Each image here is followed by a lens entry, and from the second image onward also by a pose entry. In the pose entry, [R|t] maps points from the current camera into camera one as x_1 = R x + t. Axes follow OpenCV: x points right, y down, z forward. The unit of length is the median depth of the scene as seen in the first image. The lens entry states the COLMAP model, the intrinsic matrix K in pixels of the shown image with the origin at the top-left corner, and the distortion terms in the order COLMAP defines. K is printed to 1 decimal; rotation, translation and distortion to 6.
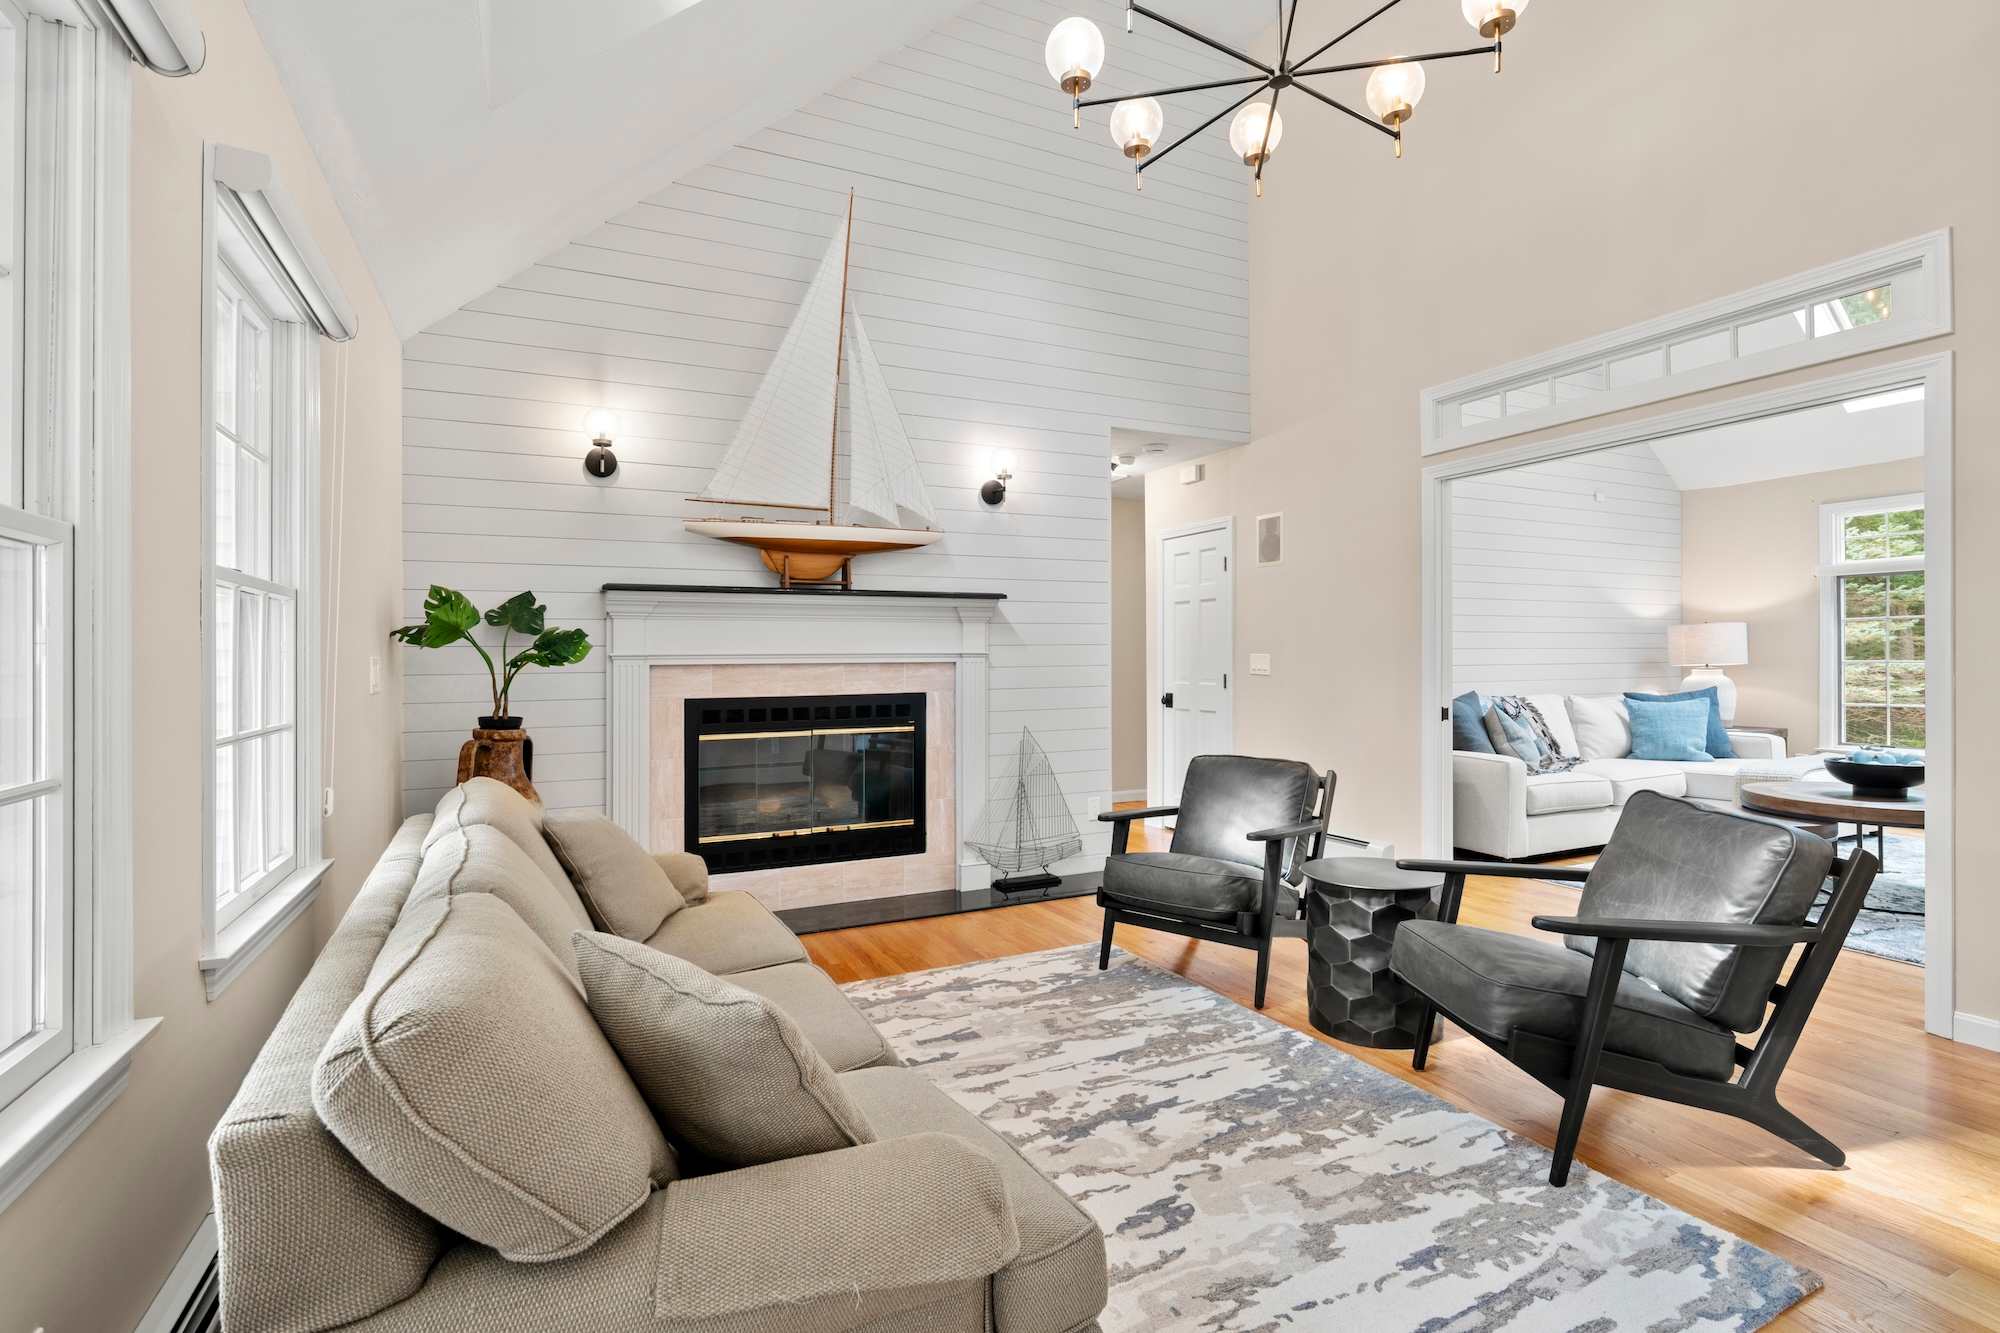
lens RADIAL K [[924.9, 0, 969.4], [0, 924.9, 662.1], [0, 0, 1]] dist [-0.019916, 0.001122]
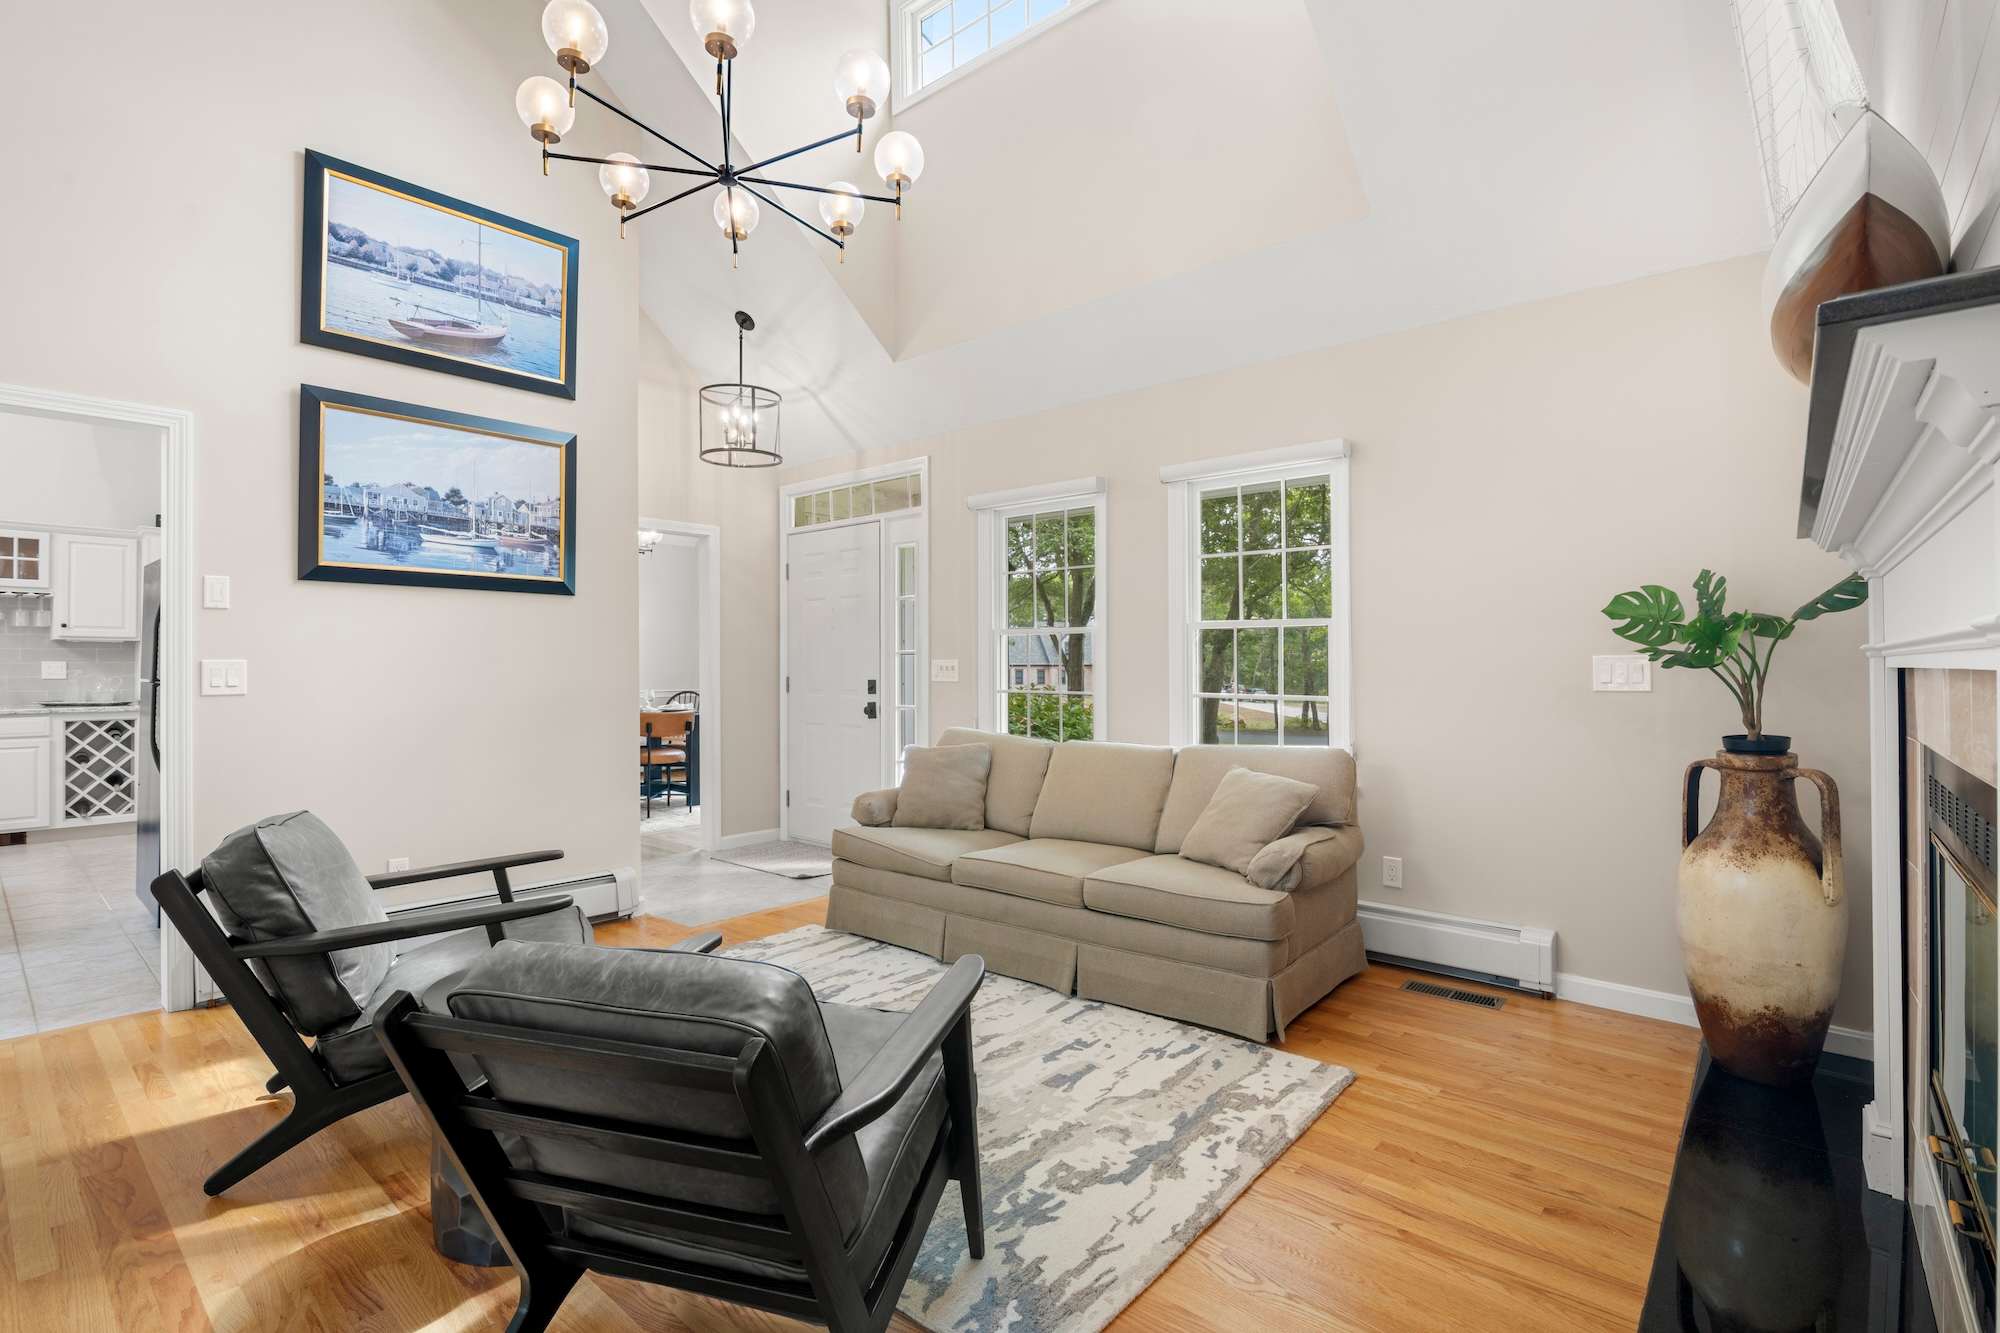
lens RADIAL K [[924.9, 0, 996.9], [0, 924.9, 663.2], [0, 0, 1]] dist [-0.019916, 0.001122]
pose [[-0.906700, 0.003431, -0.421763, 0.375267], [0.005439, 0.999979, -0.003559, 0.000569], [0.421742, -0.005521, -0.906699, 1.571653]]
